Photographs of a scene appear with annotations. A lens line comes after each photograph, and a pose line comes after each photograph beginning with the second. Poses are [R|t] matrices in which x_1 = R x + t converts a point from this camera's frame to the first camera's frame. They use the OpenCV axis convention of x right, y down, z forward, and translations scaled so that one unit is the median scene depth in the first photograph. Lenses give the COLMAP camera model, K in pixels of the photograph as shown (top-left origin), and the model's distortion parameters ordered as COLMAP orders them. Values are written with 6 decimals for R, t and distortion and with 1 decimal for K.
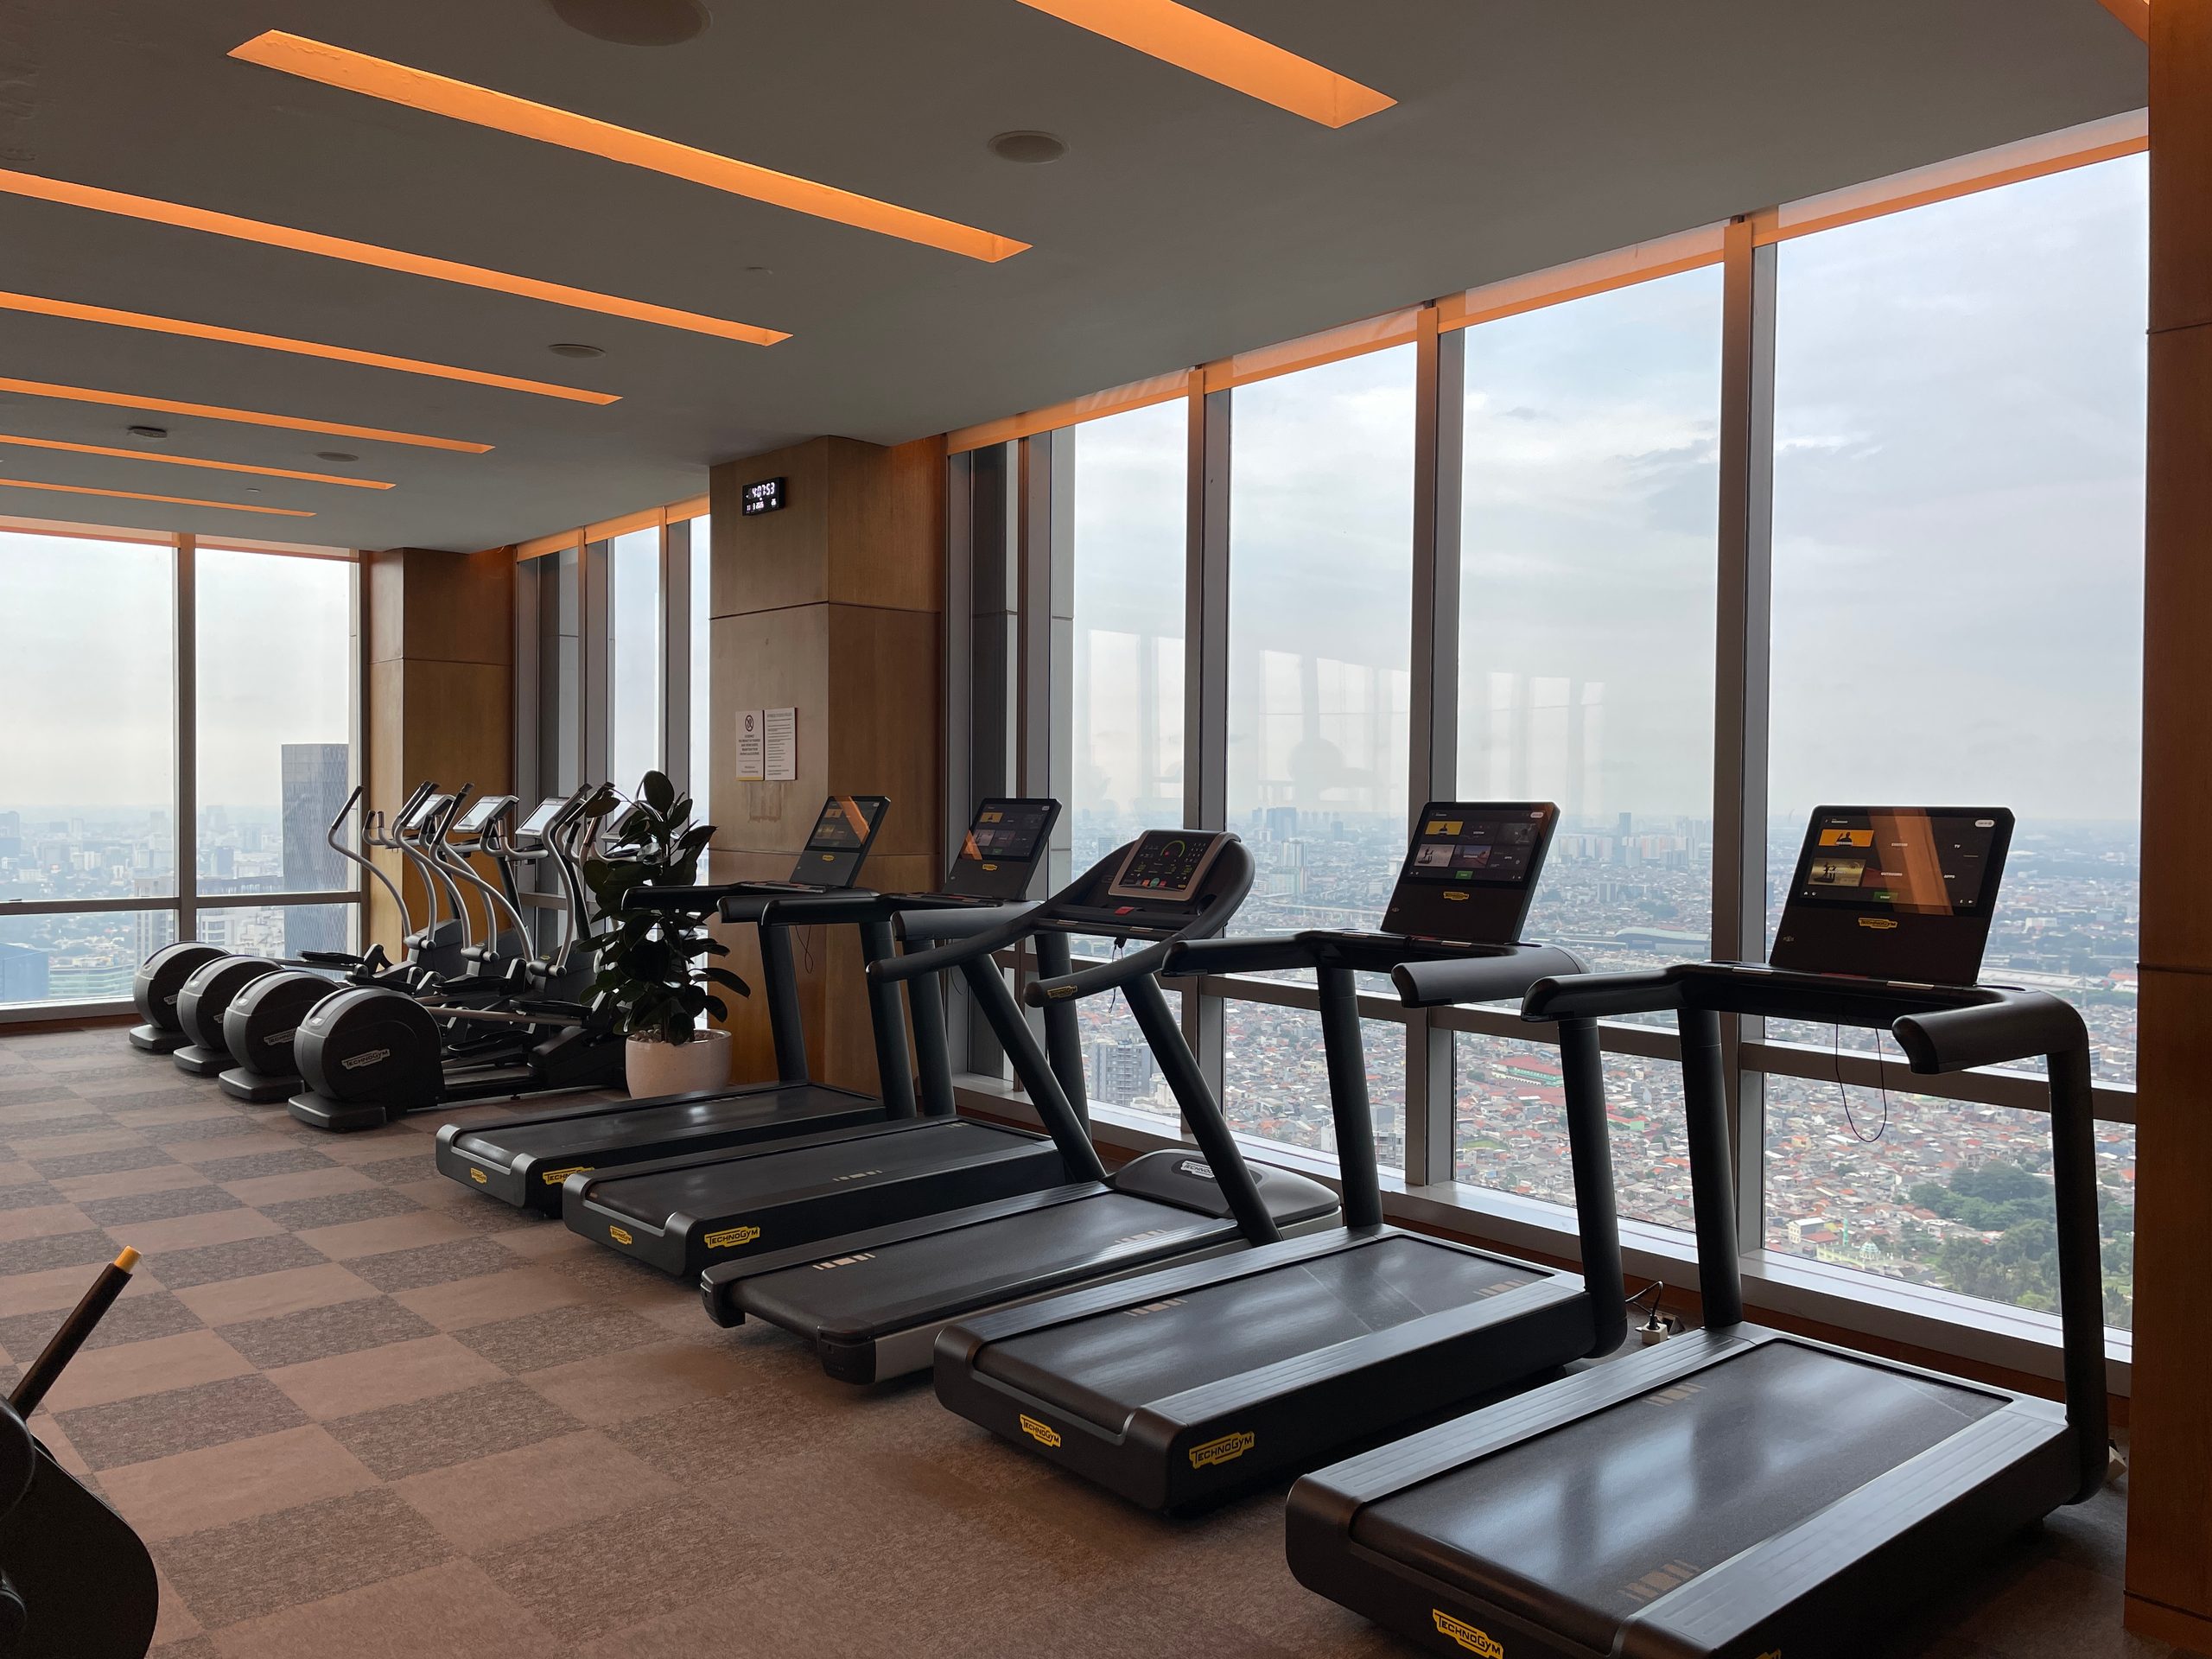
lens RADIAL K [[1674.5, 0, 1123.5], [0, 1674.5, 826.7], [0, 0, 1]] dist [0.056695, -0.061735]
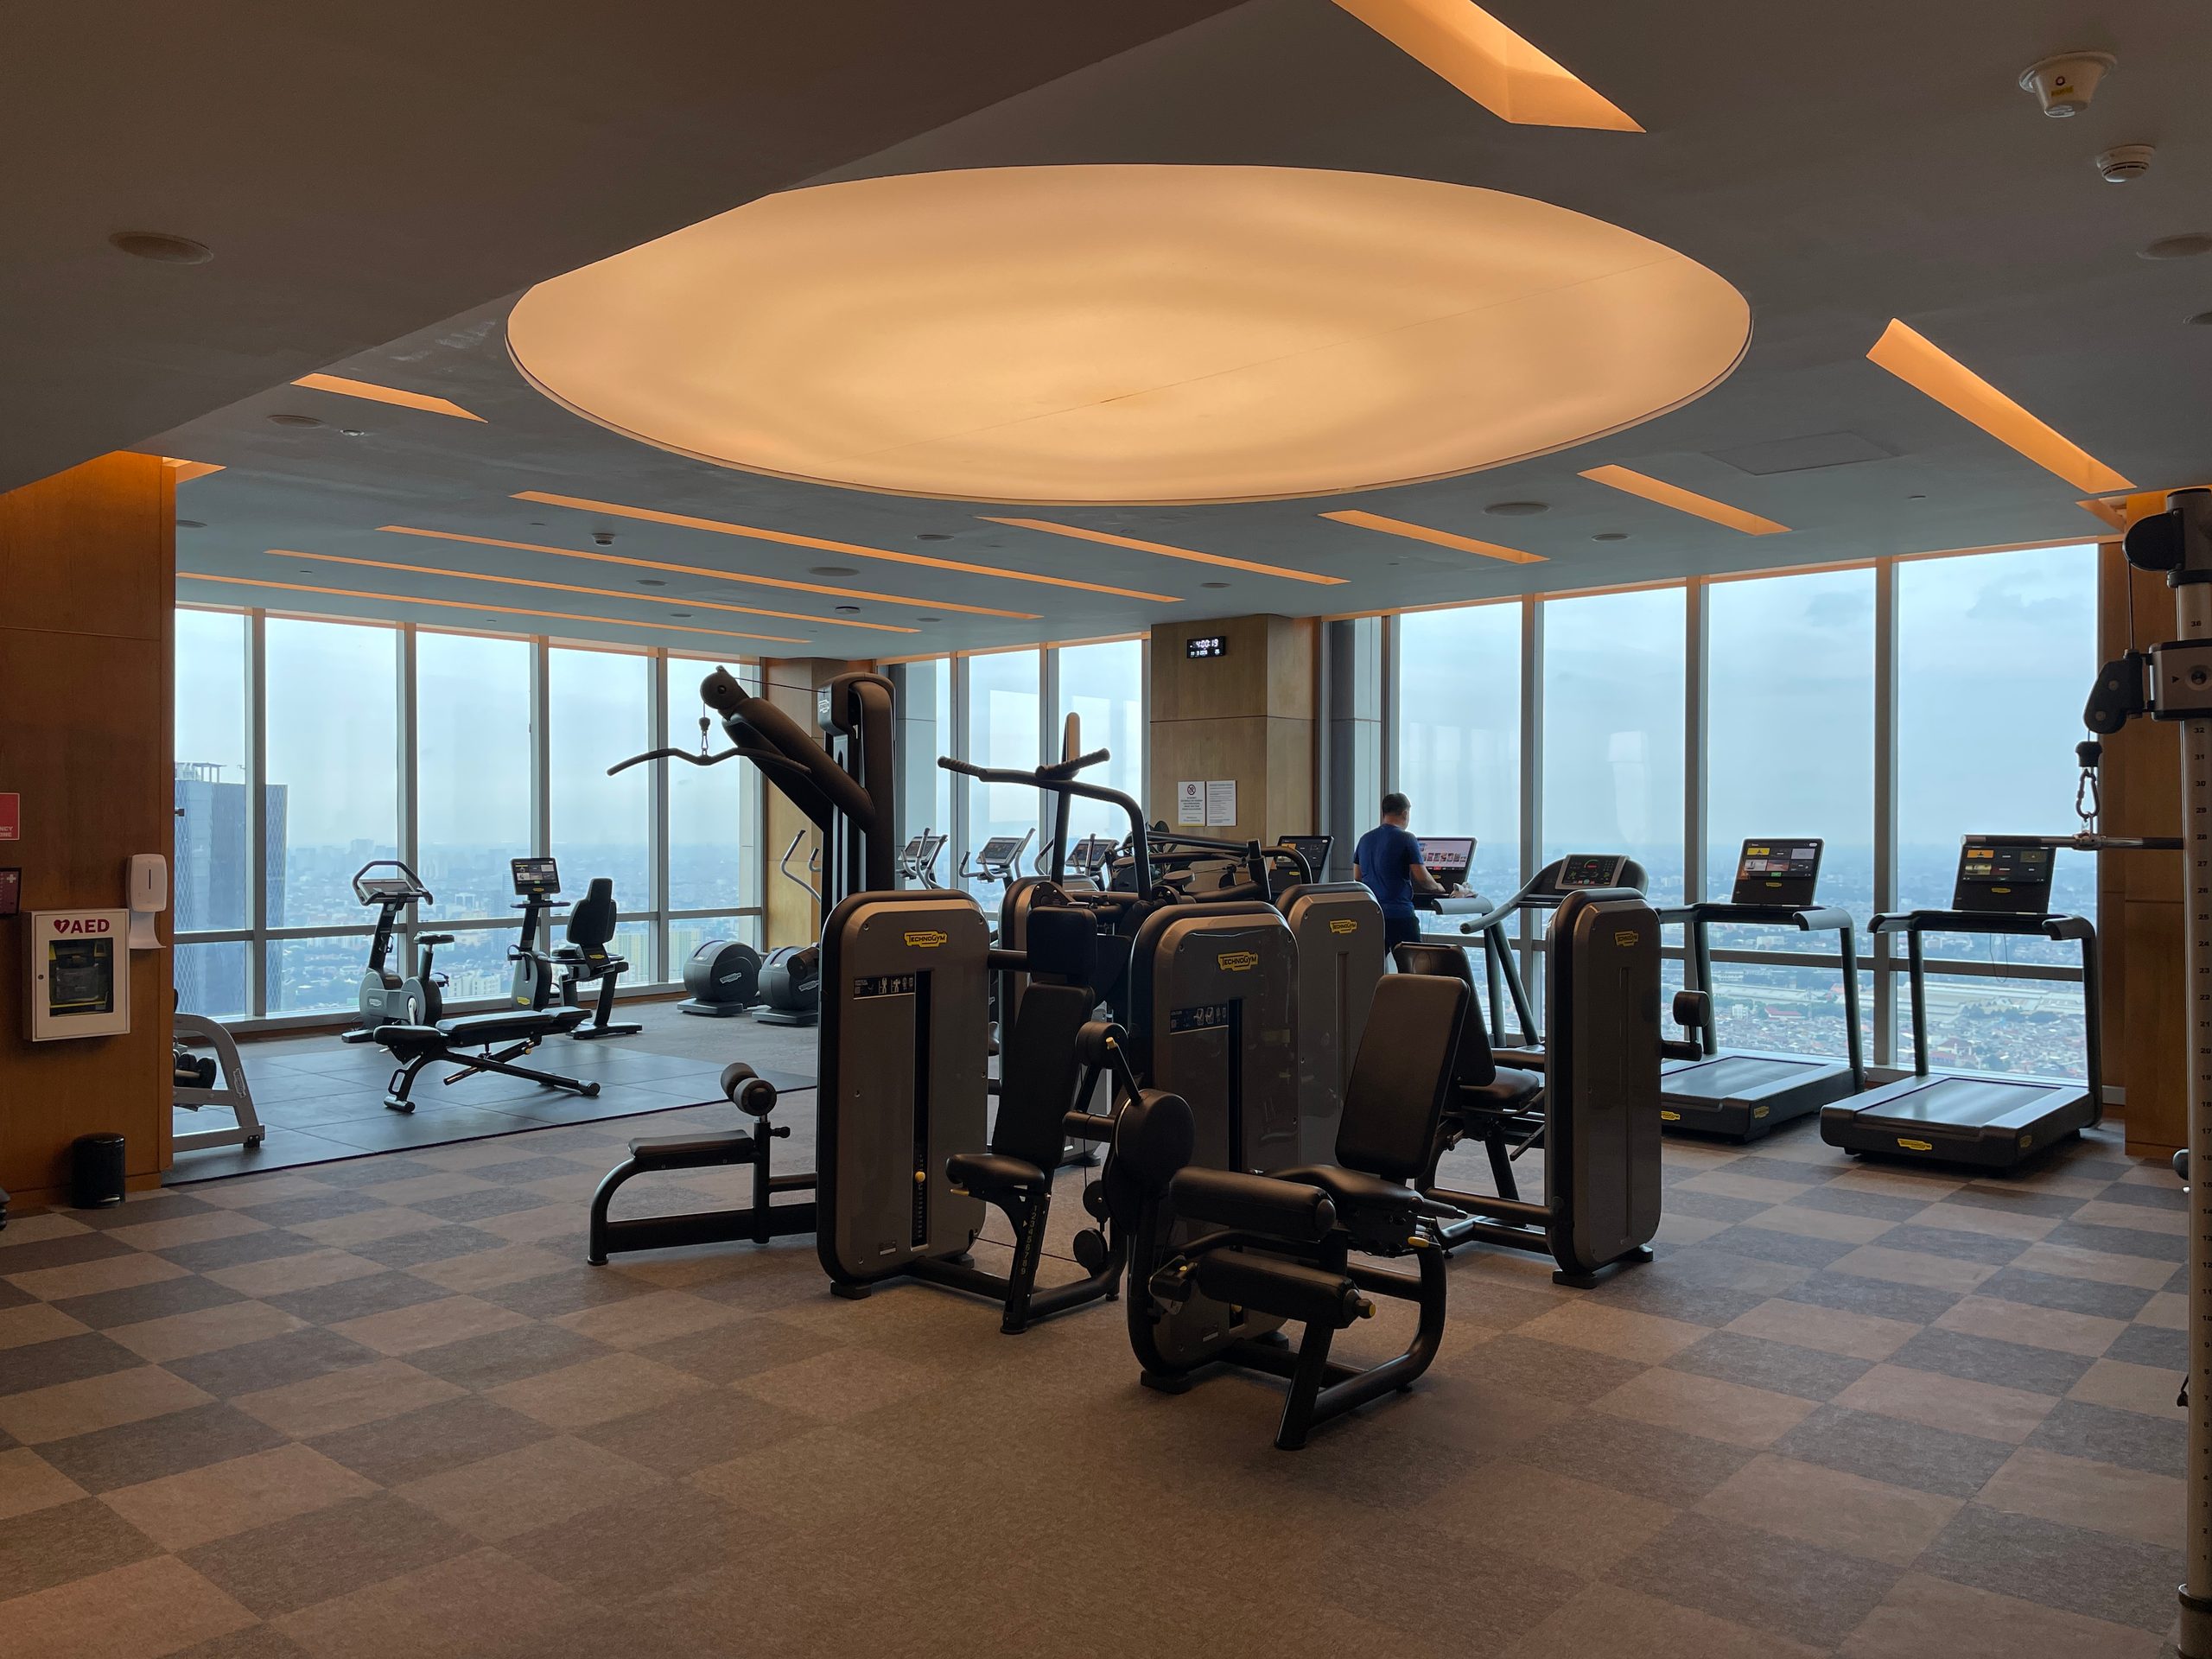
lens RADIAL K [[1674.5, 0, 1119.2], [0, 1674.5, 816.2], [0, 0, 1]] dist [0.056695, -0.061735]
pose [[0.990536, -0.003868, 0.137200, -0.512917], [0.007521, 0.999631, -0.026118, 0.003494], [-0.137048, 0.026903, 0.990199, -0.548047]]
